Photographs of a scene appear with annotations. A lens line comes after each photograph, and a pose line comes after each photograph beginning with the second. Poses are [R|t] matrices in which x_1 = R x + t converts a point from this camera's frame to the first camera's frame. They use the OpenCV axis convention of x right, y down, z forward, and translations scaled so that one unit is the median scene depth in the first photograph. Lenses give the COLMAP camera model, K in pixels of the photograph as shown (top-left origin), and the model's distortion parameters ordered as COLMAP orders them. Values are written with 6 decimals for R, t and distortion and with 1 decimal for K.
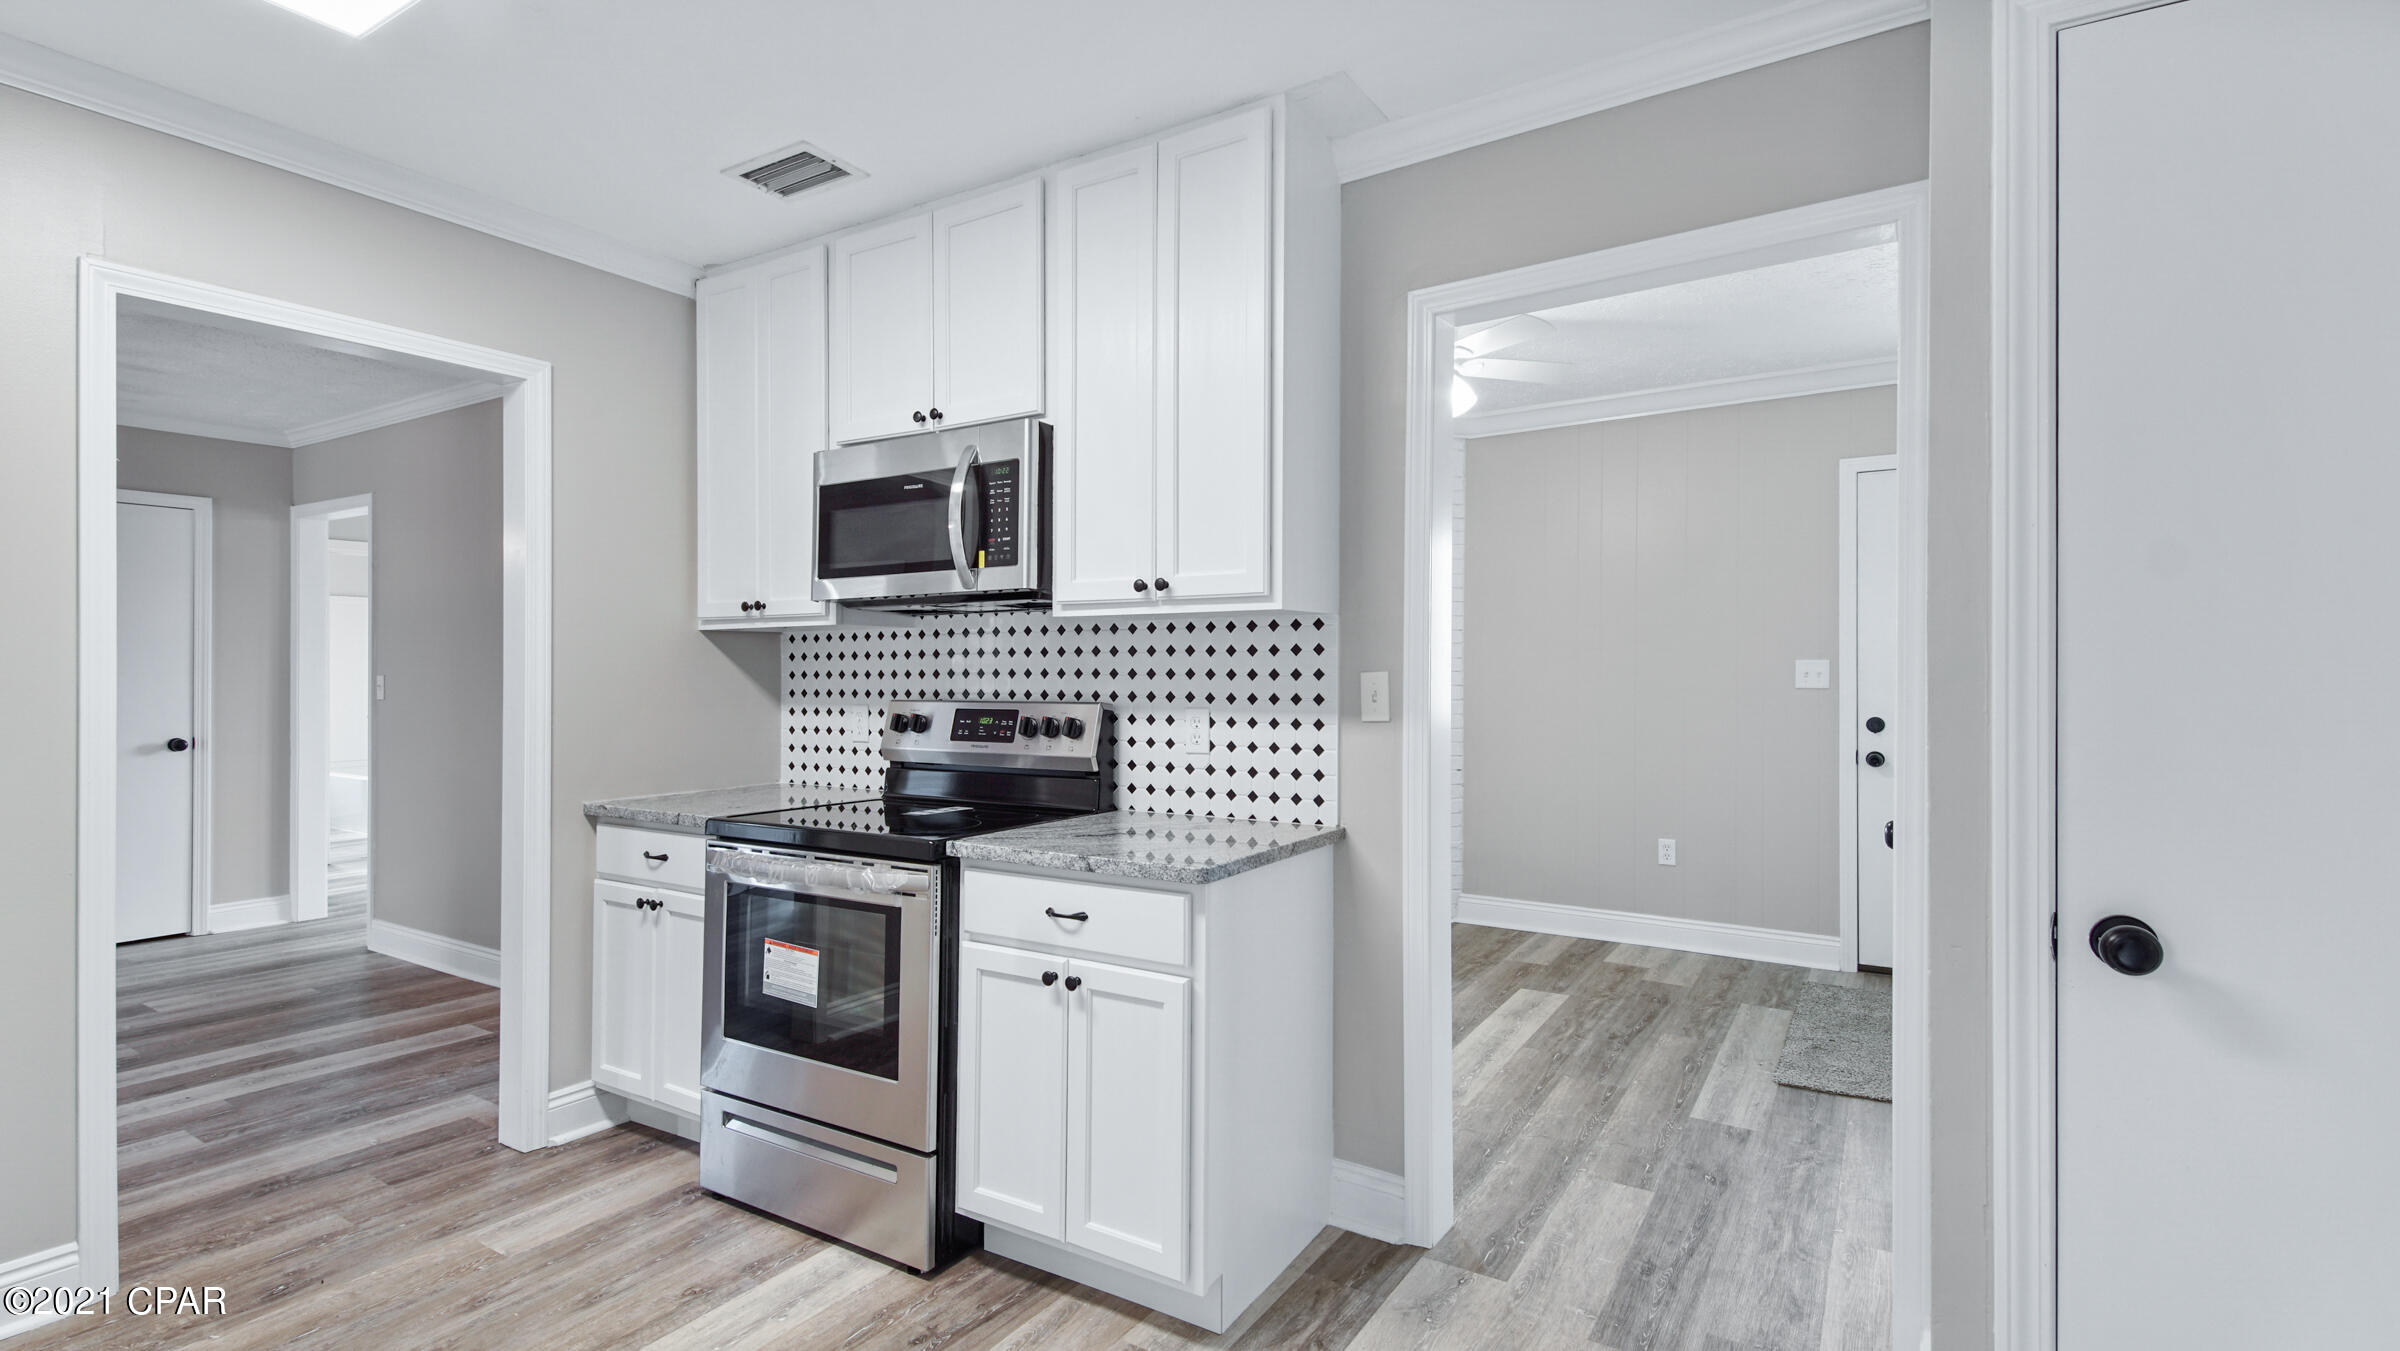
lens RADIAL K [[1128.0, 0, 1201.3], [0, 1128.0, 660.7], [0, 0, 1]] dist [0.010216, -0.001949]
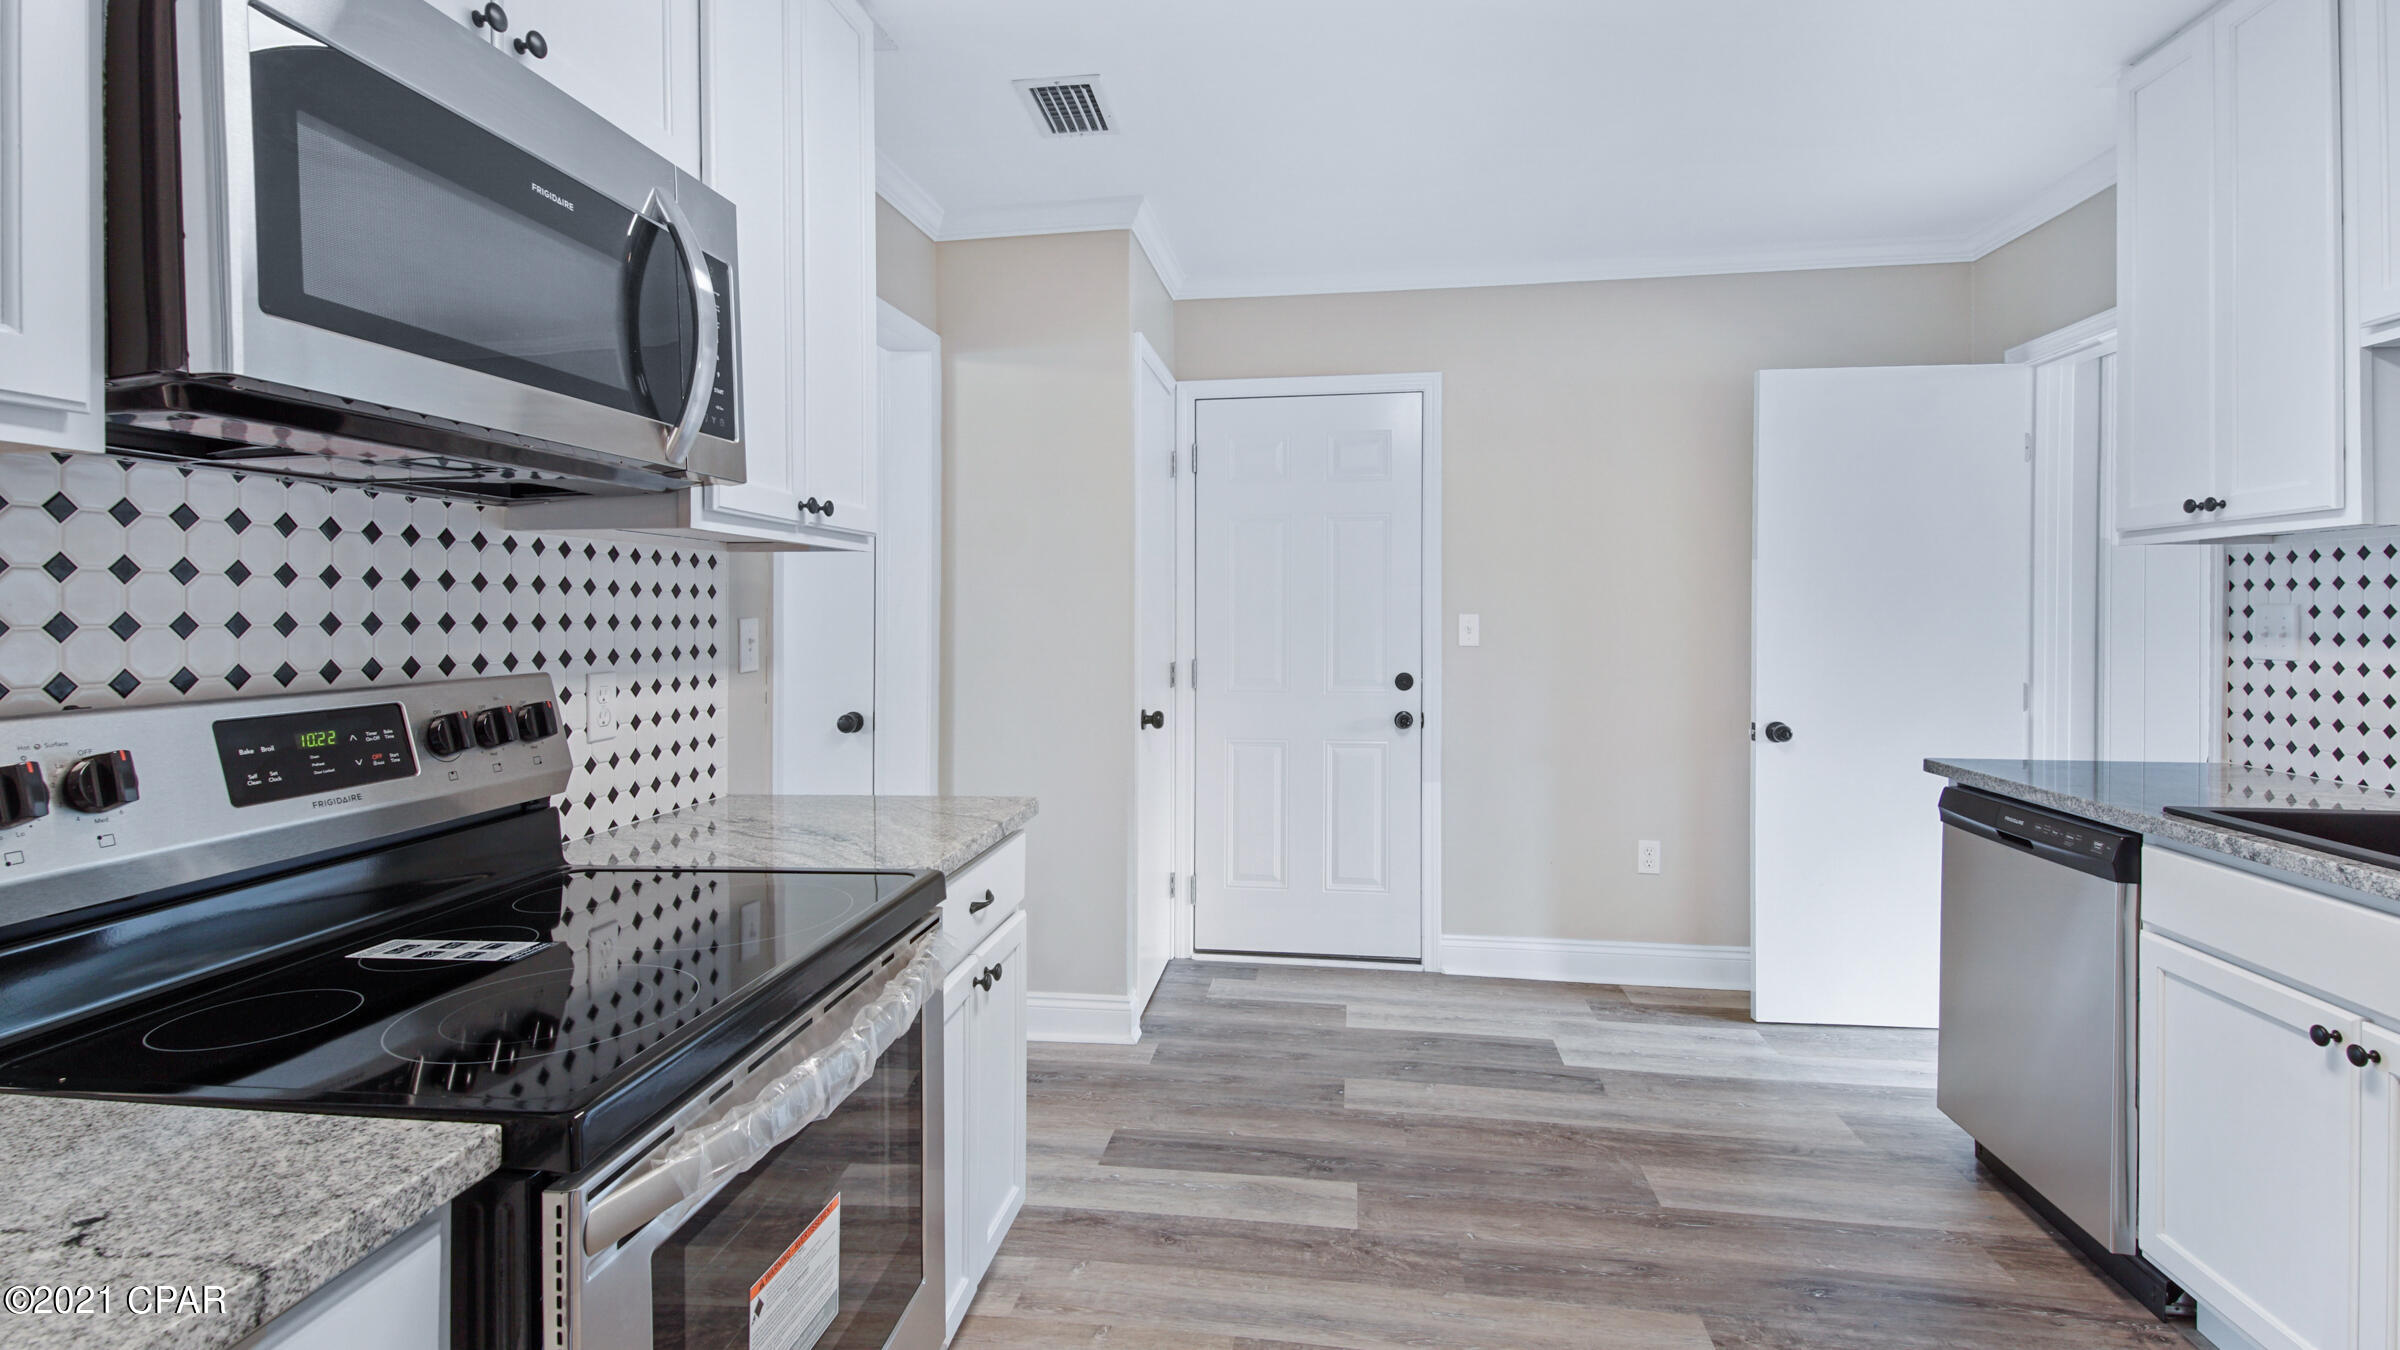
lens RADIAL K [[1128.0, 0, 1164.9], [0, 1128.0, 628.7], [0, 0, 1]] dist [0.010216, -0.001949]
pose [[-0.398599, -0.008826, 0.917083, -0.715738], [-0.004937, 0.999960, 0.007478, 0.008773], [-0.917112, -0.001547, -0.398626, 0.909909]]
